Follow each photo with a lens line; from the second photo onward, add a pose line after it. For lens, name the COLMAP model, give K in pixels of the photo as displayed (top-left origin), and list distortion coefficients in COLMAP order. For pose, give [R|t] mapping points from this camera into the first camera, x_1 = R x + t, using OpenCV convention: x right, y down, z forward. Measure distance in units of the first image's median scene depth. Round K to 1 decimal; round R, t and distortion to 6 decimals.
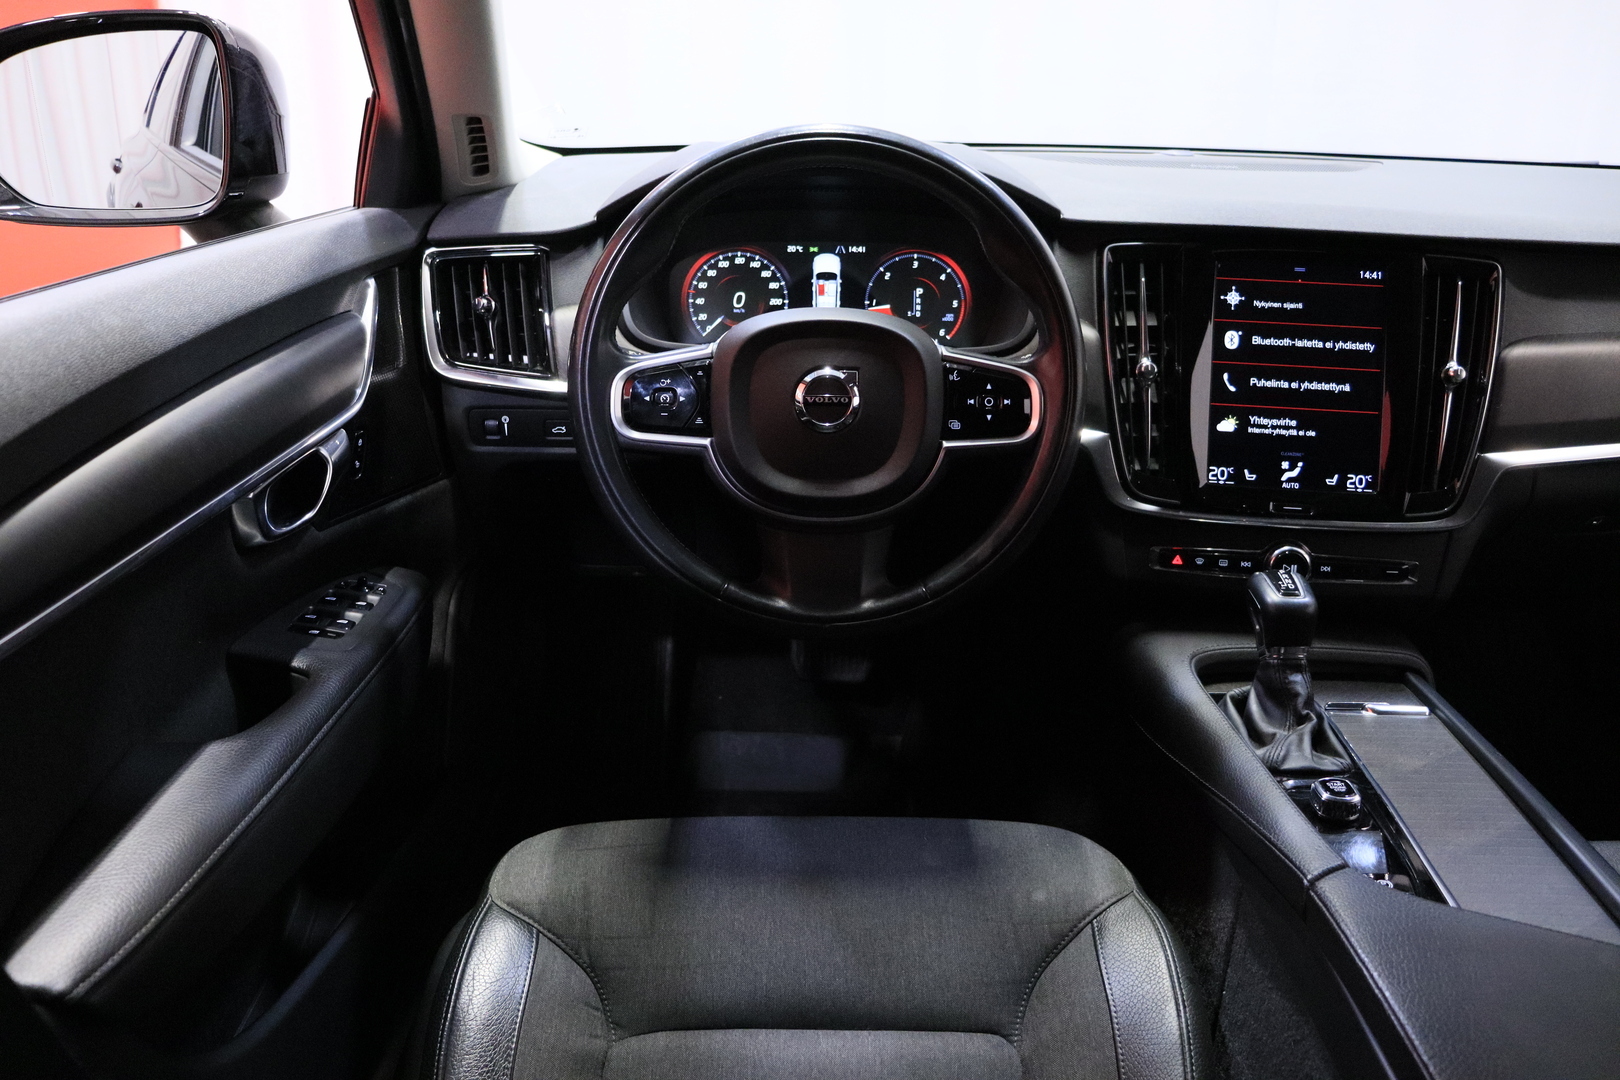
lens RADIAL K [[1330.2, 0, 795.2], [0, 1330.2, 561.8], [0, 0, 1]] dist [-0.177728, 0.127876]
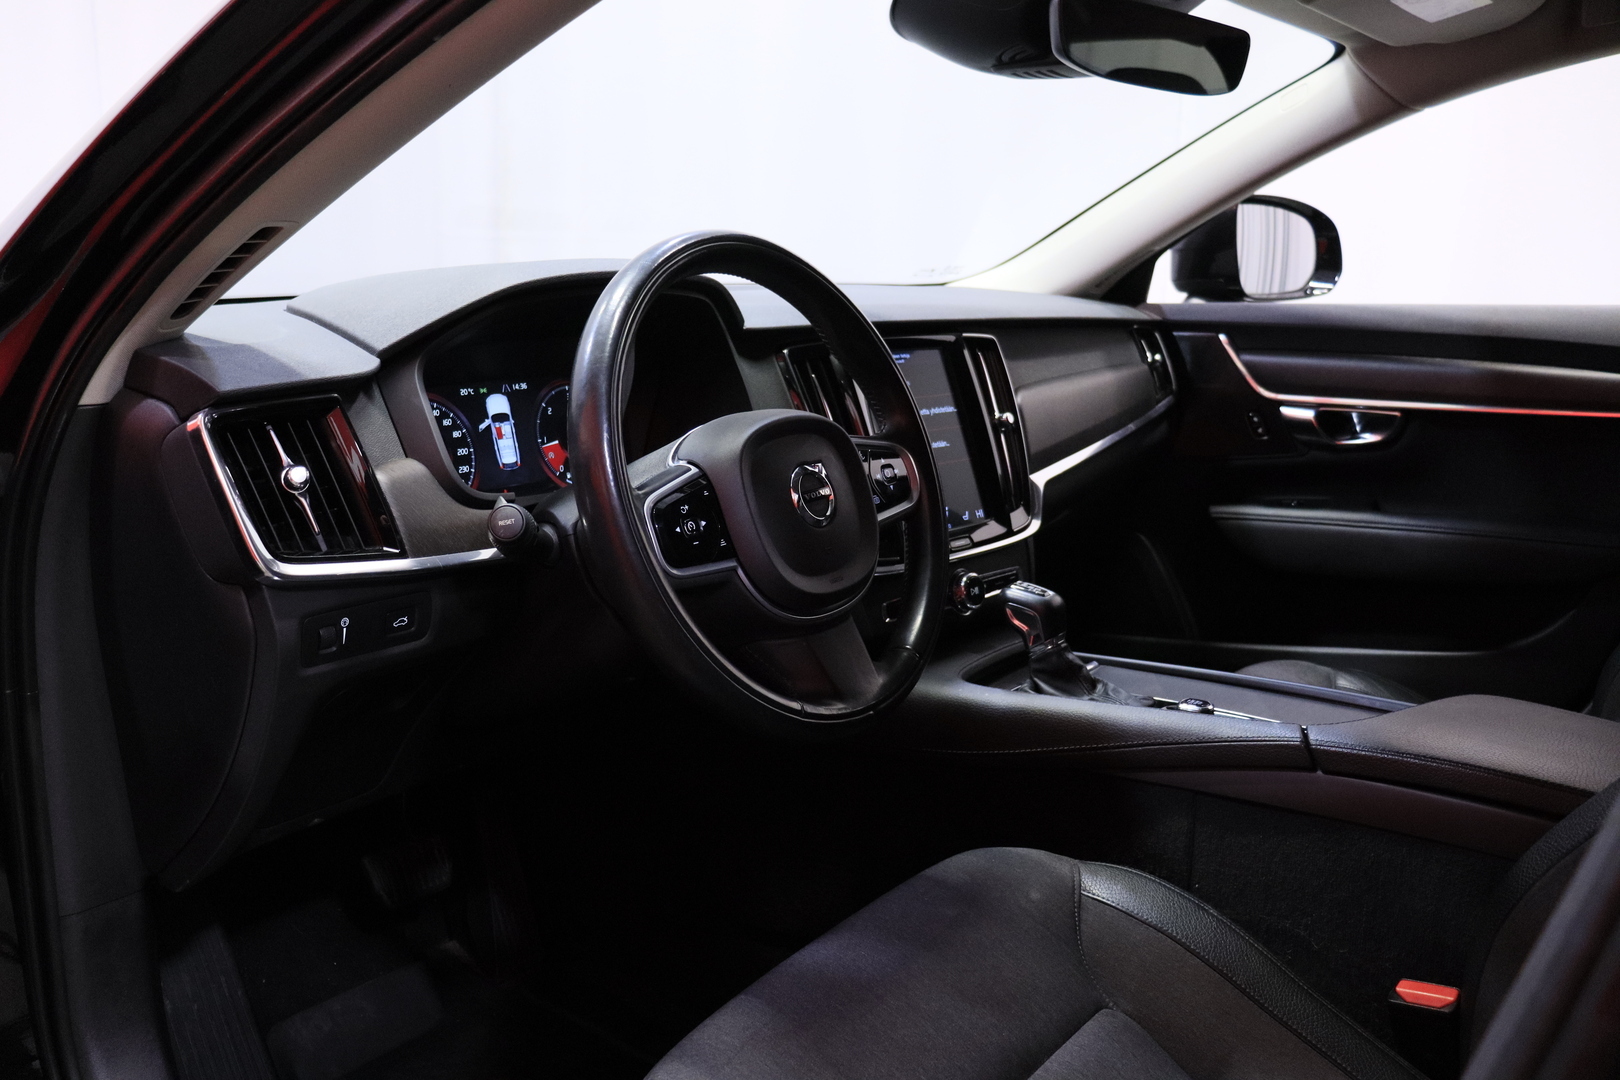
lens RADIAL K [[1330.2, 0, 807.0], [0, 1330.2, 545.2], [0, 0, 1]] dist [-0.177728, 0.127876]
pose [[0.580700, -0.168583, 0.796472, -0.674937], [0.300722, 0.953553, -0.017423, -0.059929], [-0.756541, 0.249635, 0.604424, 0.353474]]
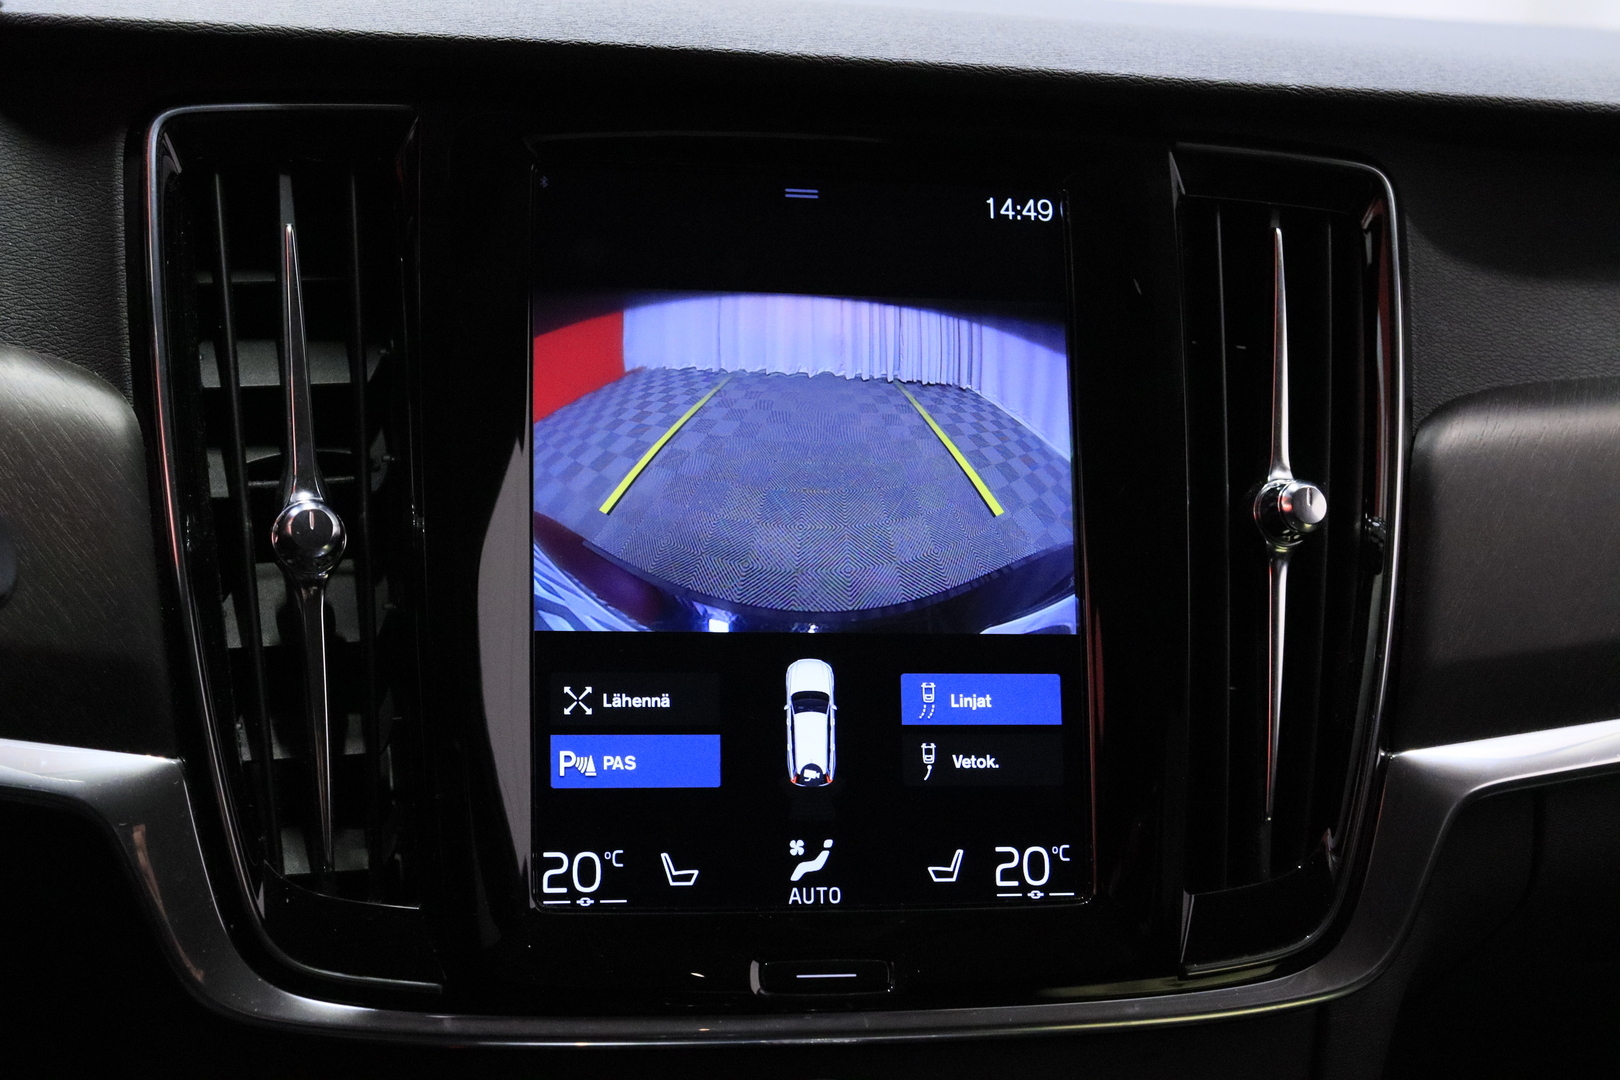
lens RADIAL K [[2364.4, 0, 794.8], [0, 2364.4, 539.2], [0, 0, 1]] dist [0.041693, 0.000000]
pose [[0.938095, -0.019897, 0.345807, 0.188684], [0.075623, 0.986030, -0.148415, -0.058877], [-0.338023, 0.165378, 0.926494, 0.478767]]
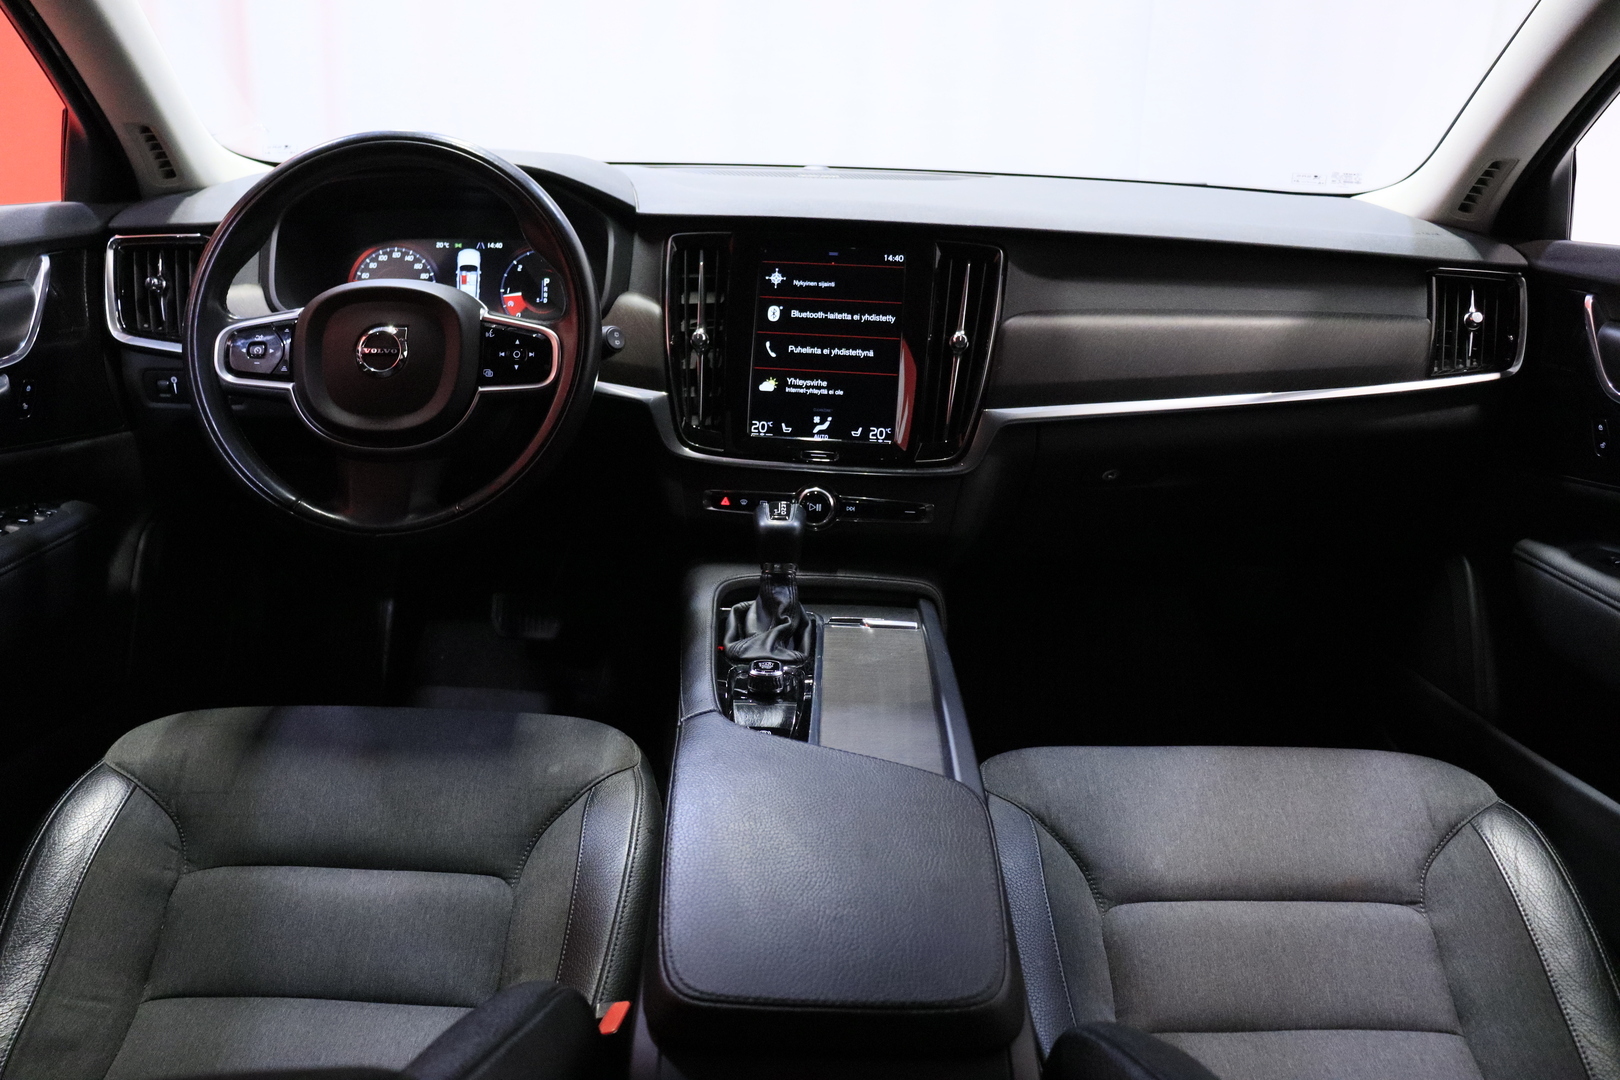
lens RADIAL K [[1330.2, 0, 812.5], [0, 1330.2, 557.7], [0, 0, 1]] dist [-0.177728, 0.127876]
pose [[0.999179, 0.013662, 0.038133, 0.328505], [-0.011821, 0.998773, -0.048081, 0.105817], [-0.038743, 0.047591, 0.998115, -0.179915]]
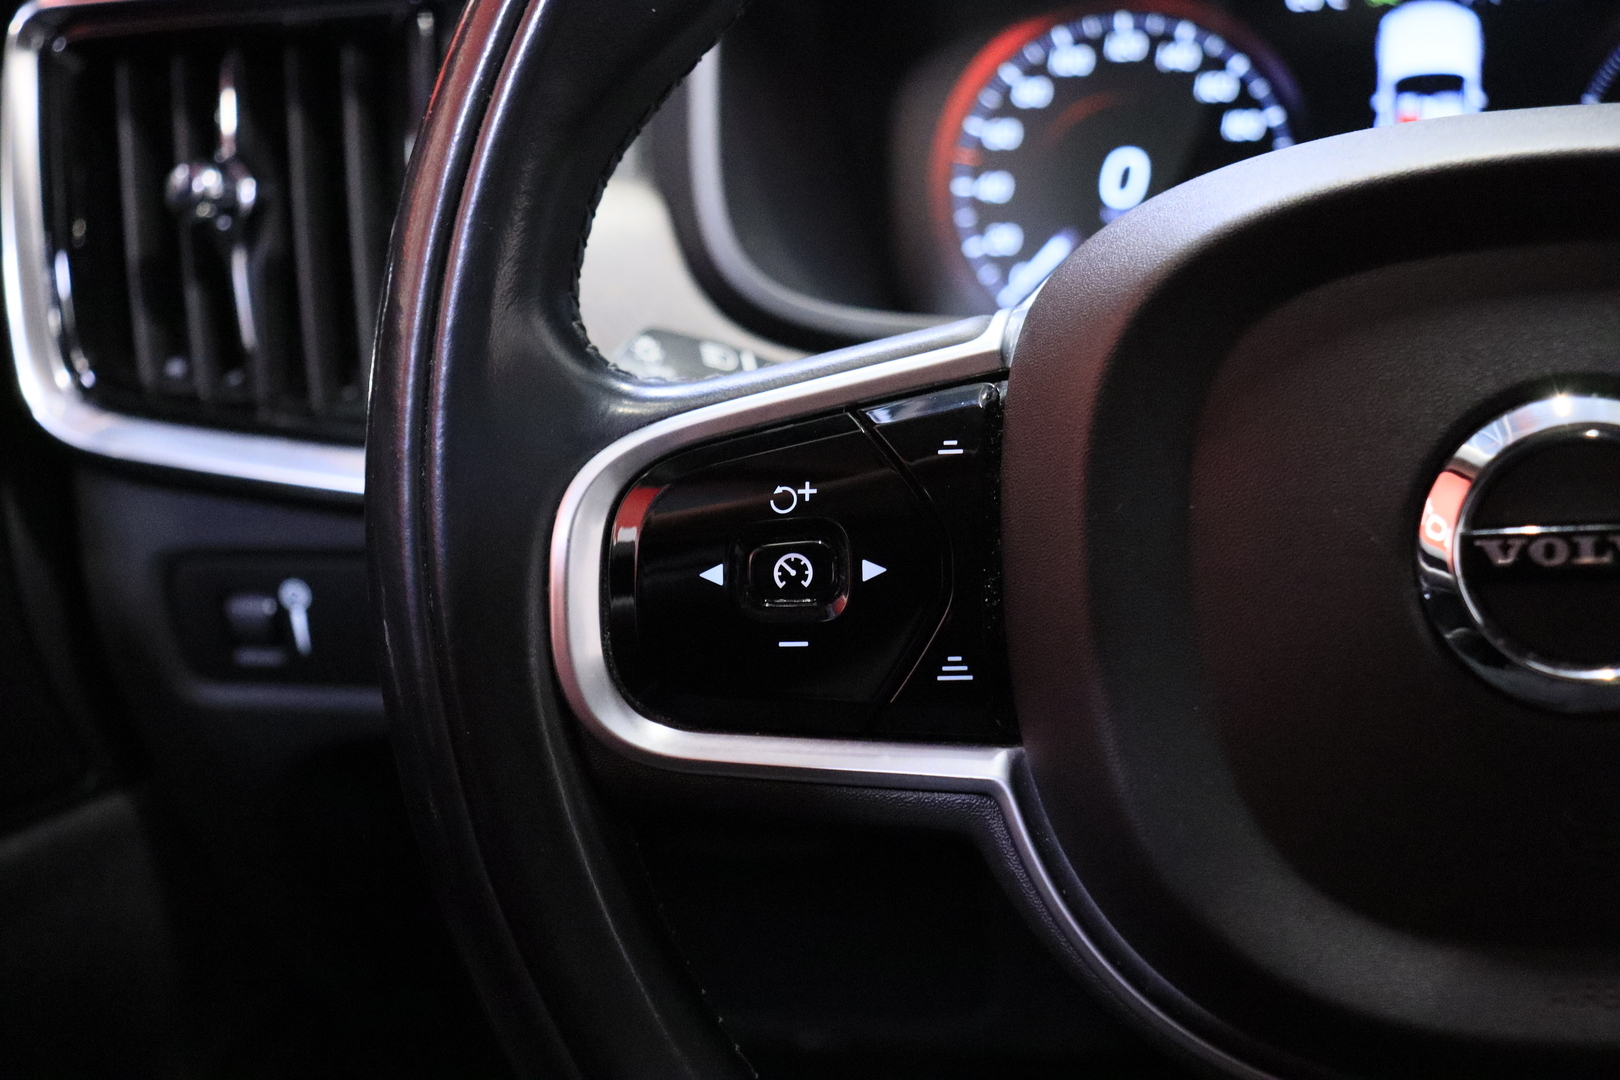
lens RADIAL K [[2288.3, 0, 782.6], [0, 2288.3, 539.7], [0, 0, 1]] dist [0.047865, 0.000000]
pose [[0.982909, -0.007941, -0.183919, -0.027077], [-0.008760, 0.995920, -0.089819, -0.079506], [0.183881, 0.089895, 0.978829, 0.554216]]
